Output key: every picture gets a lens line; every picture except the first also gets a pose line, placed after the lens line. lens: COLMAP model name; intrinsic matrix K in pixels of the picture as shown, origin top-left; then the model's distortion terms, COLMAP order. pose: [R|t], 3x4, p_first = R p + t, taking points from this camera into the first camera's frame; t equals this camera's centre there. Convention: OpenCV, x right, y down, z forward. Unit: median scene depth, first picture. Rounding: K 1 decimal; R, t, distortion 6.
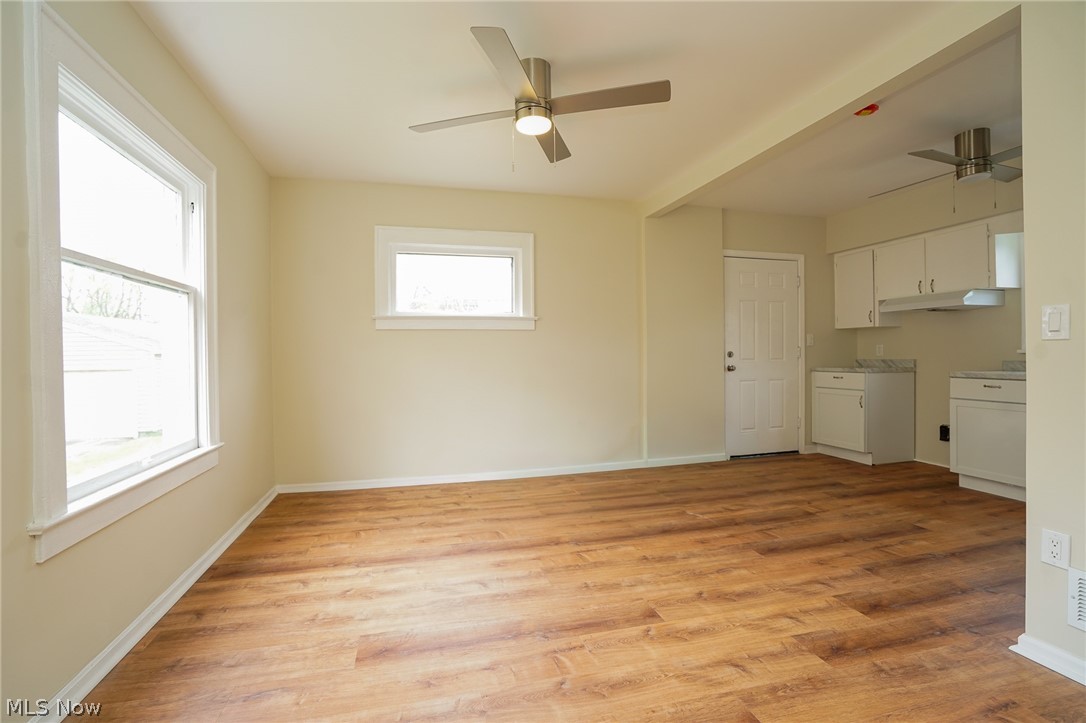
lens RADIAL K [[501.5, 0, 539.9], [0, 501.5, 357.9], [0, 0, 1]] dist [-0.051229, 0.020116]
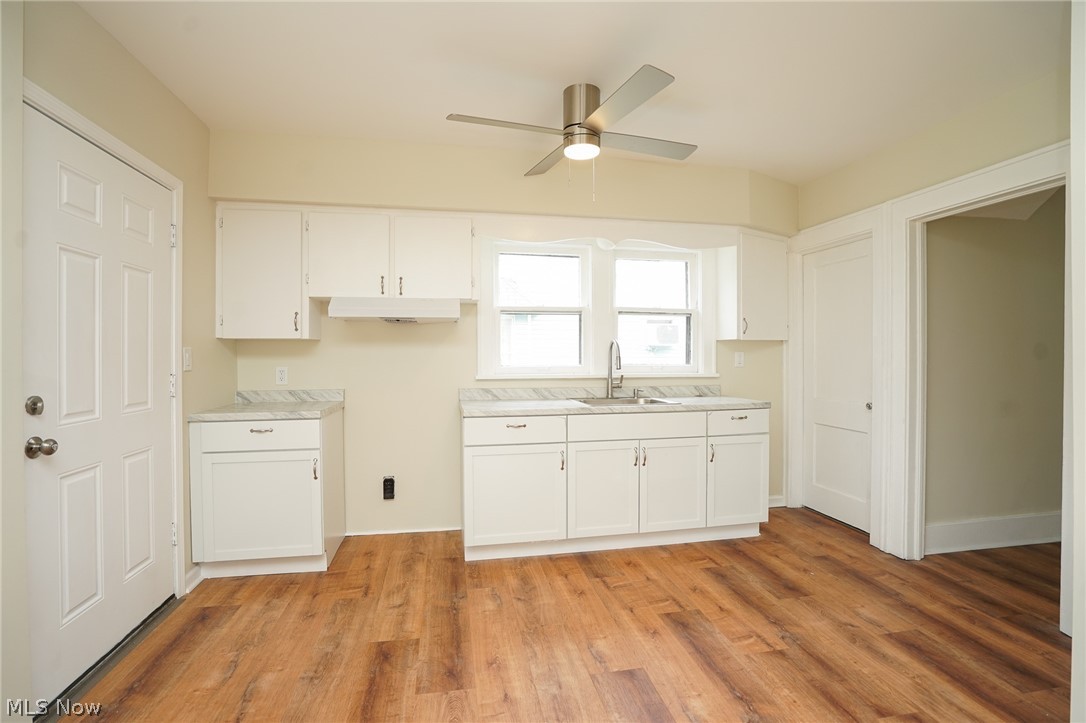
lens RADIAL K [[501.5, 0, 539.9], [0, 501.5, 357.9], [0, 0, 1]] dist [-0.051229, 0.020116]
pose [[0.063991, 0.001708, 0.997949, 0.088965], [0.008929, 0.999958, -0.002284, -0.036499], [-0.997911, 0.009056, 0.063973, 0.682659]]
